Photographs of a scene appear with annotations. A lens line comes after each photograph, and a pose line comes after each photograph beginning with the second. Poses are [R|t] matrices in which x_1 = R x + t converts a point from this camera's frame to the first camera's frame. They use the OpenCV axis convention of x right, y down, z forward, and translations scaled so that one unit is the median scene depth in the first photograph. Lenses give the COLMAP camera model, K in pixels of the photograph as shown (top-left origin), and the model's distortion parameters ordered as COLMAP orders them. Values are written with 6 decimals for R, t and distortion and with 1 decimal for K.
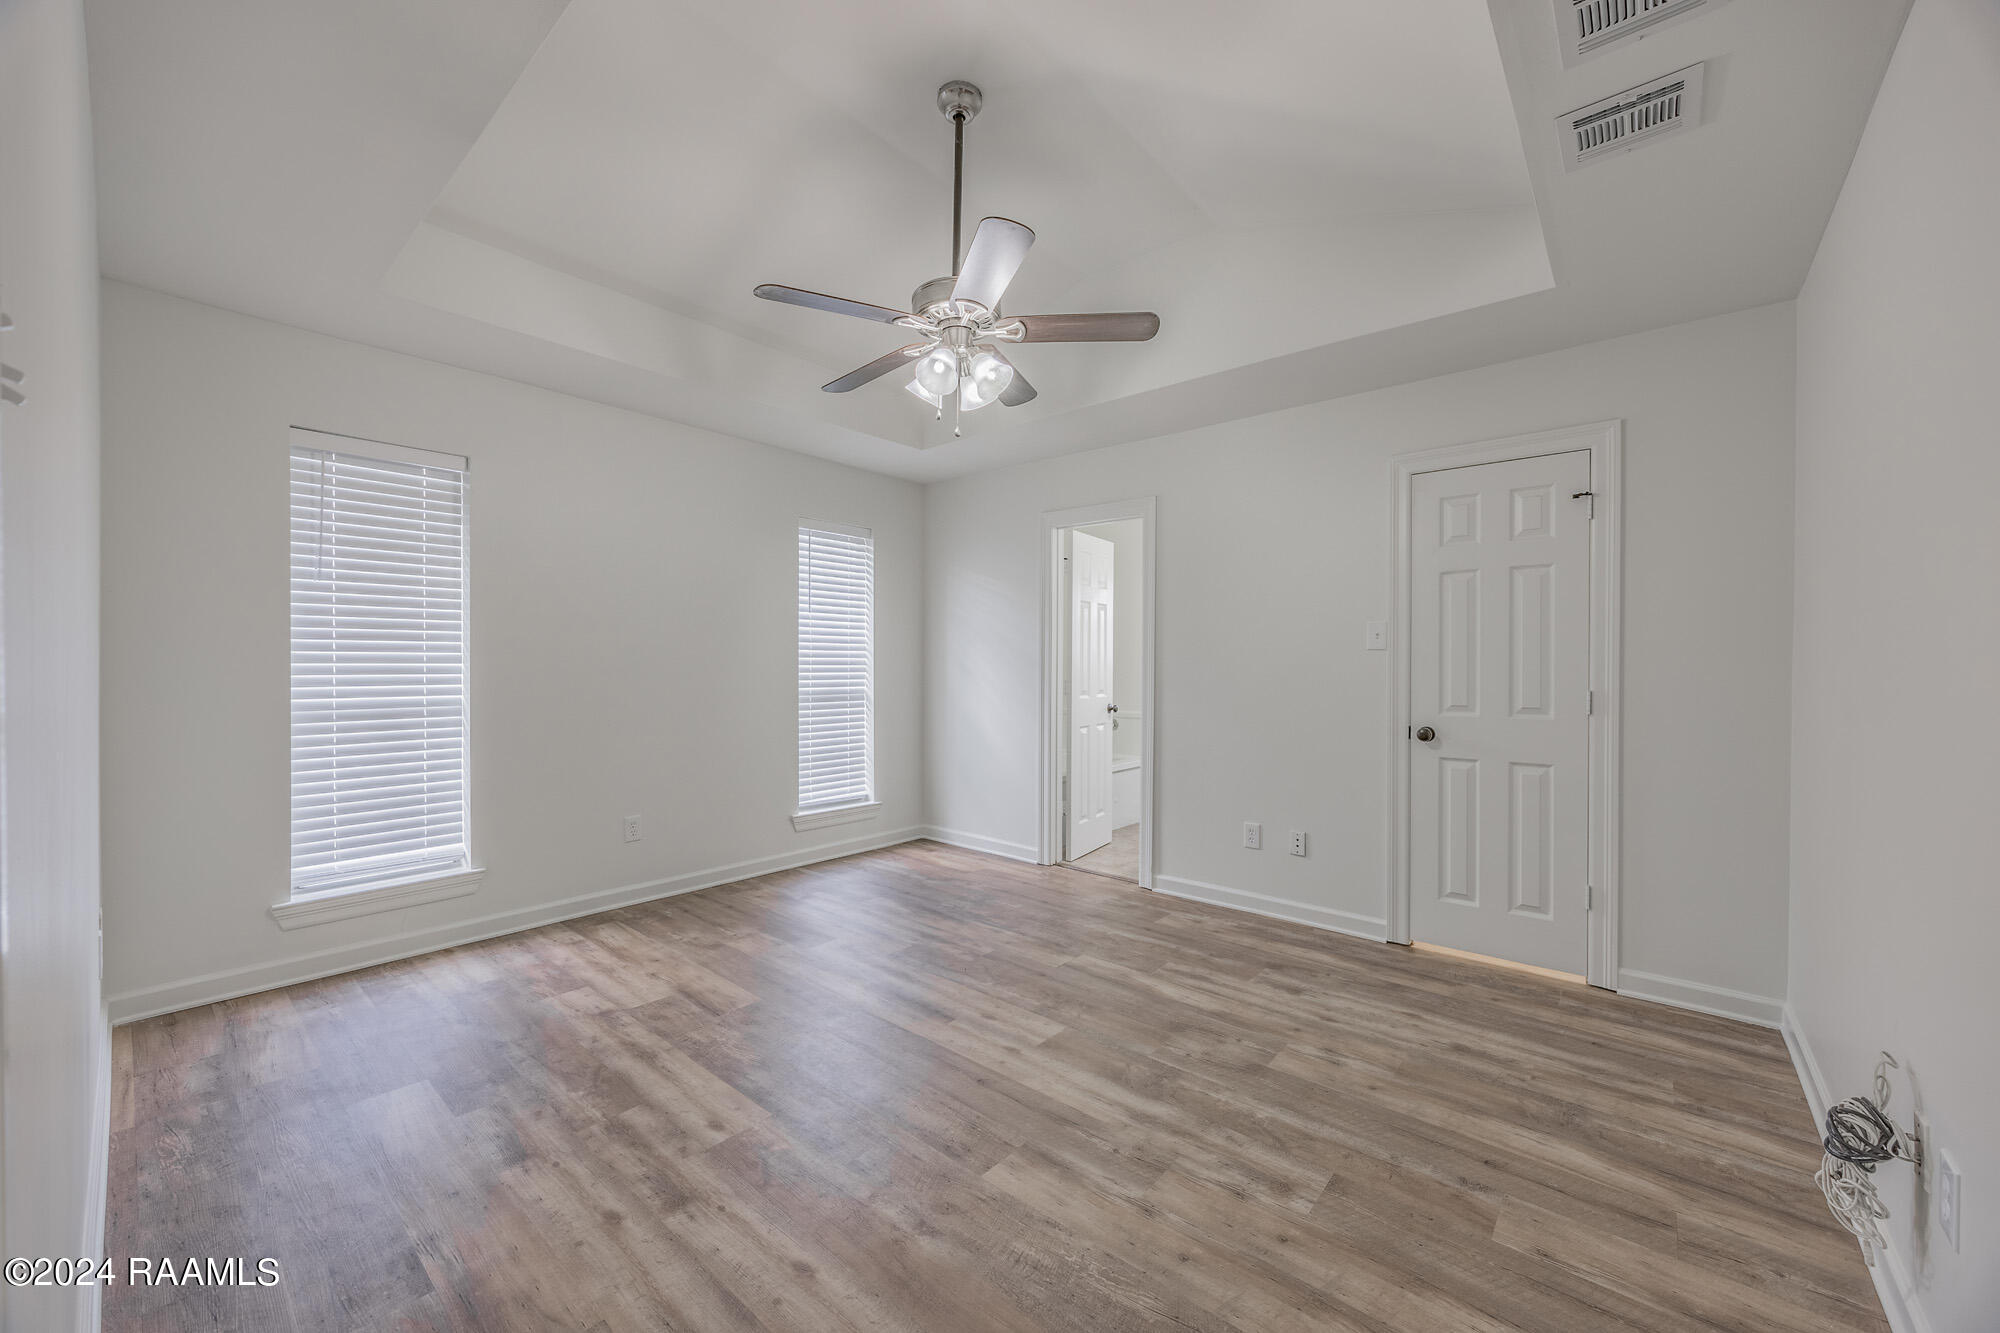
lens RADIAL K [[756.4, 0, 1003.3], [0, 756.4, 666.1], [0, 0, 1]] dist [-0.002085, -0.000151]
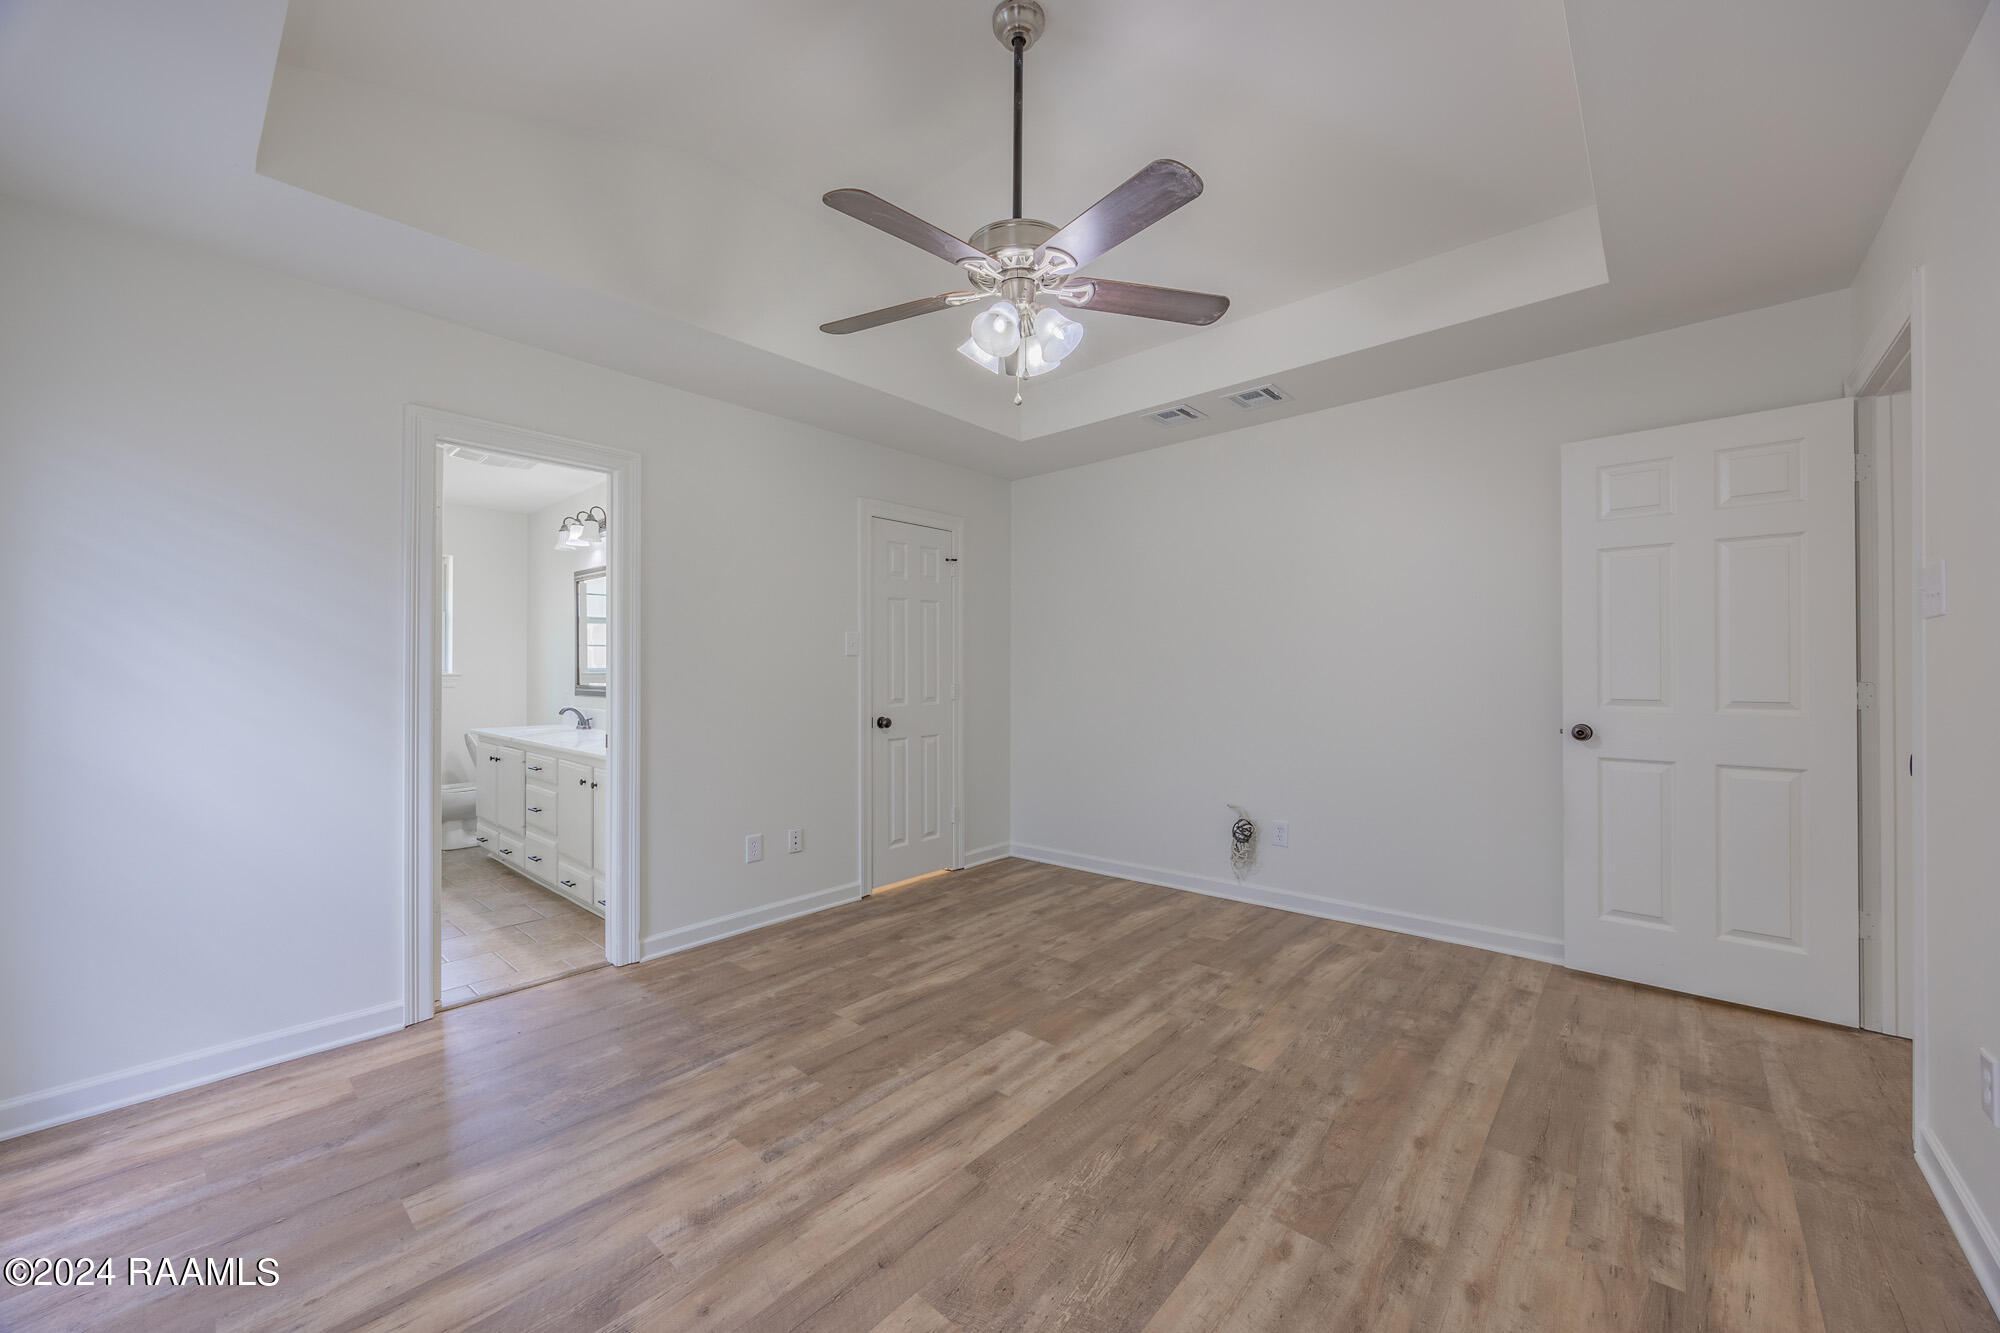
lens RADIAL K [[756.4, 0, 1003.3], [0, 756.4, 666.1], [0, 0, 1]] dist [-0.002085, -0.000151]
pose [[0.010168, 0.003606, 0.999942, -0.892779], [0.006874, 0.999970, -0.003676, 0.002618], [-0.999925, 0.006911, 0.010142, 0.977097]]
